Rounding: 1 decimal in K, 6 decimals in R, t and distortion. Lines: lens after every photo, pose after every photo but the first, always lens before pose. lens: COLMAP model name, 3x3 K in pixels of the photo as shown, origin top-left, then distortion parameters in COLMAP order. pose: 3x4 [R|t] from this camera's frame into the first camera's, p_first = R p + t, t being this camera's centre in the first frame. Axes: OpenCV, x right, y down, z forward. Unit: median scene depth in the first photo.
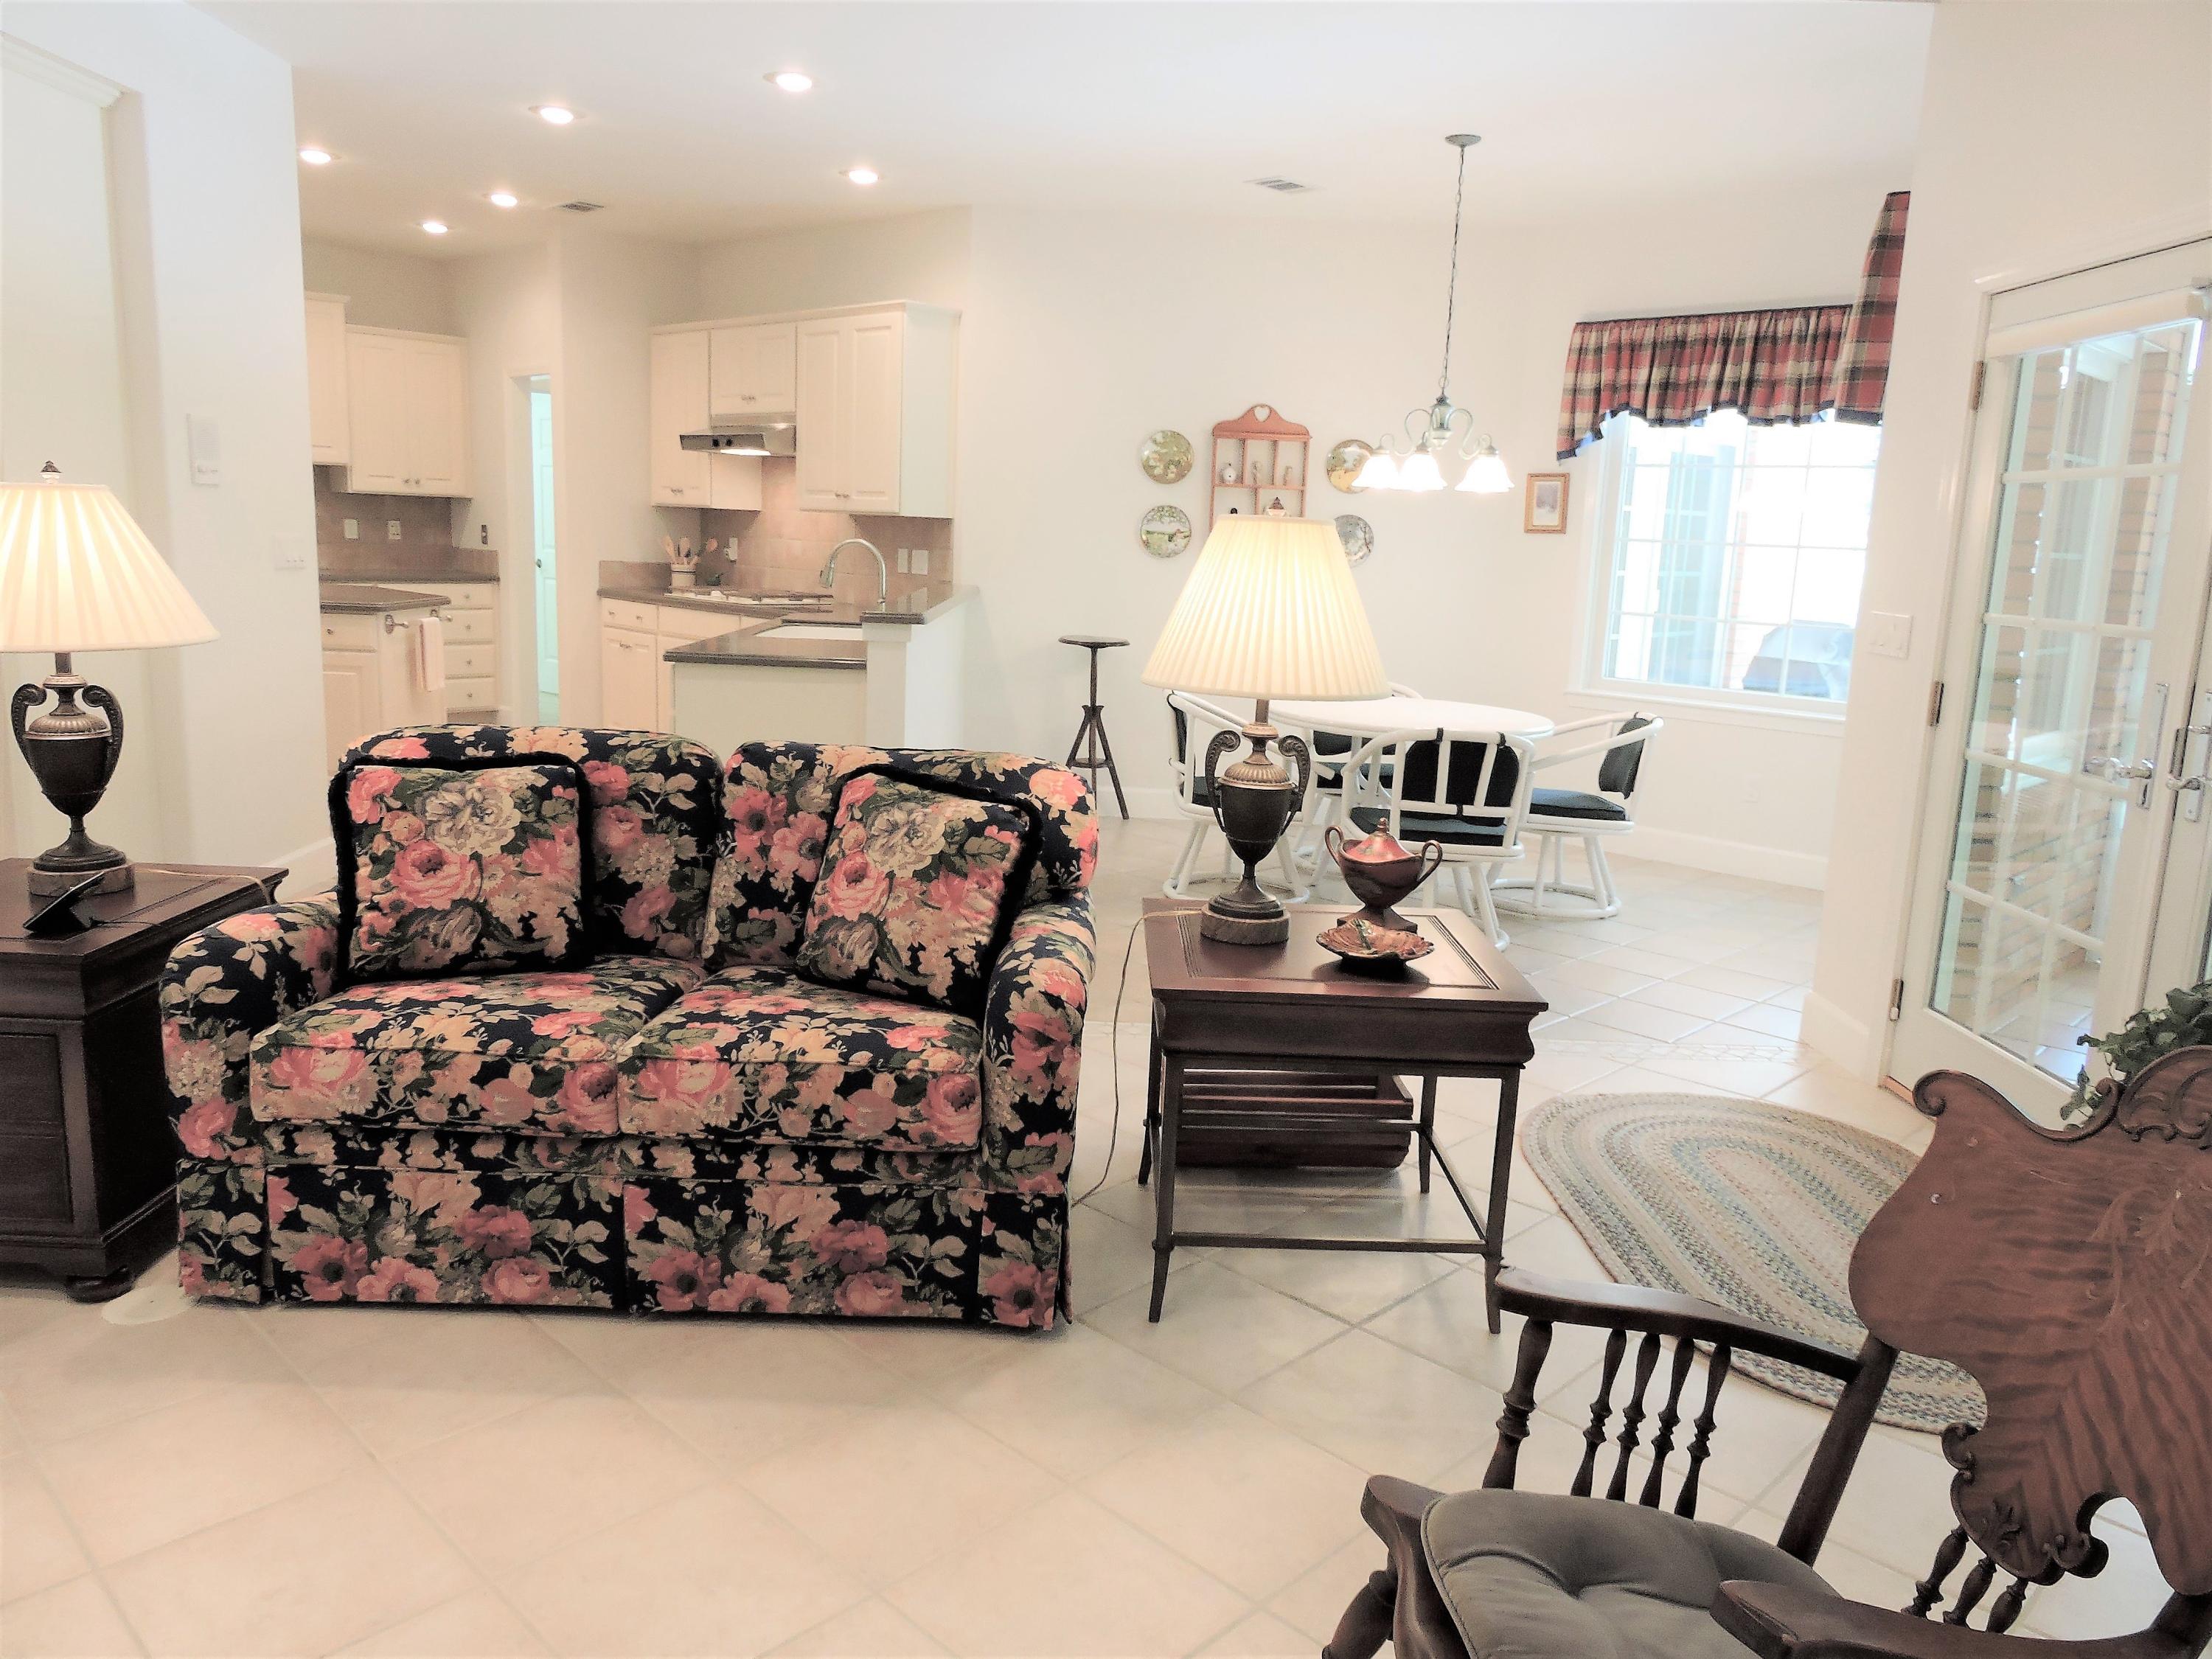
lens RADIAL K [[1589.8, 0, 1106.0], [0, 1589.8, 829.5], [0, 0, 1]] dist [-0.001356, -0.003675]
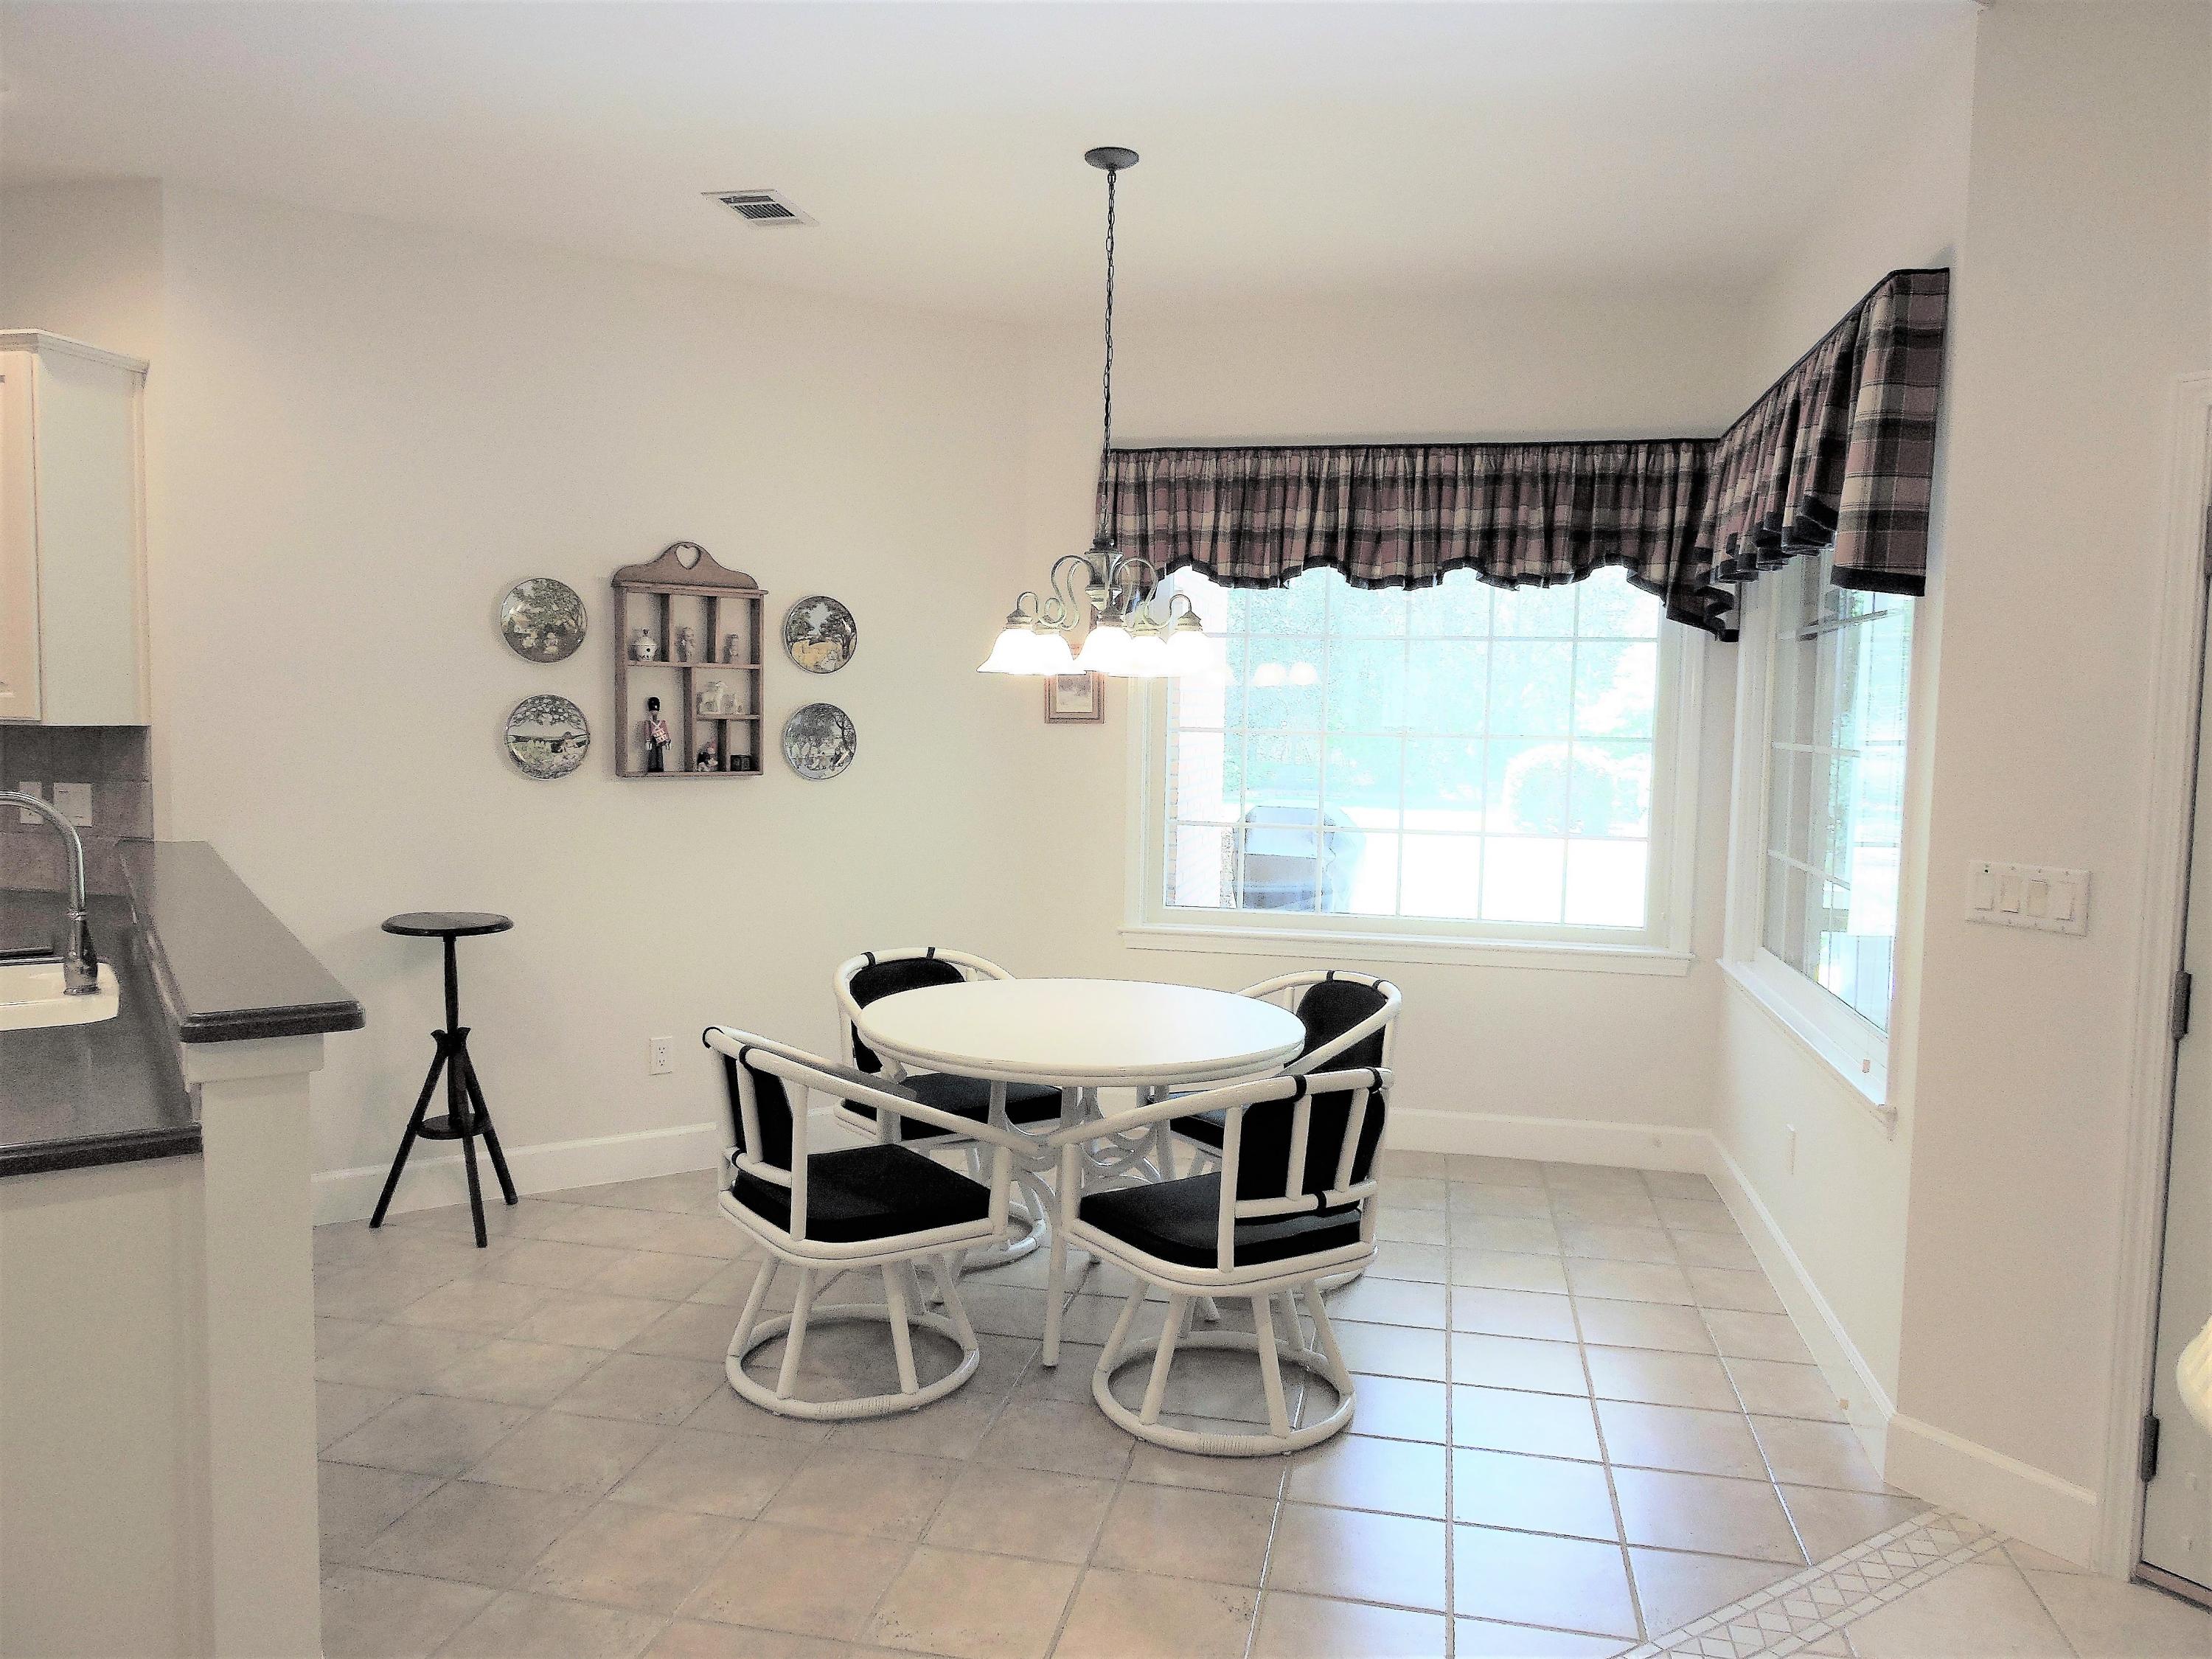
lens RADIAL K [[1589.8, 0, 1106.0], [0, 1589.8, 829.5], [0, 0, 1]] dist [-0.001356, -0.003675]
pose [[0.841680, -0.064449, 0.536116, -0.121515], [0.114348, 0.991608, -0.060315, -0.092991], [-0.527730, 0.112070, 0.841986, 0.379639]]
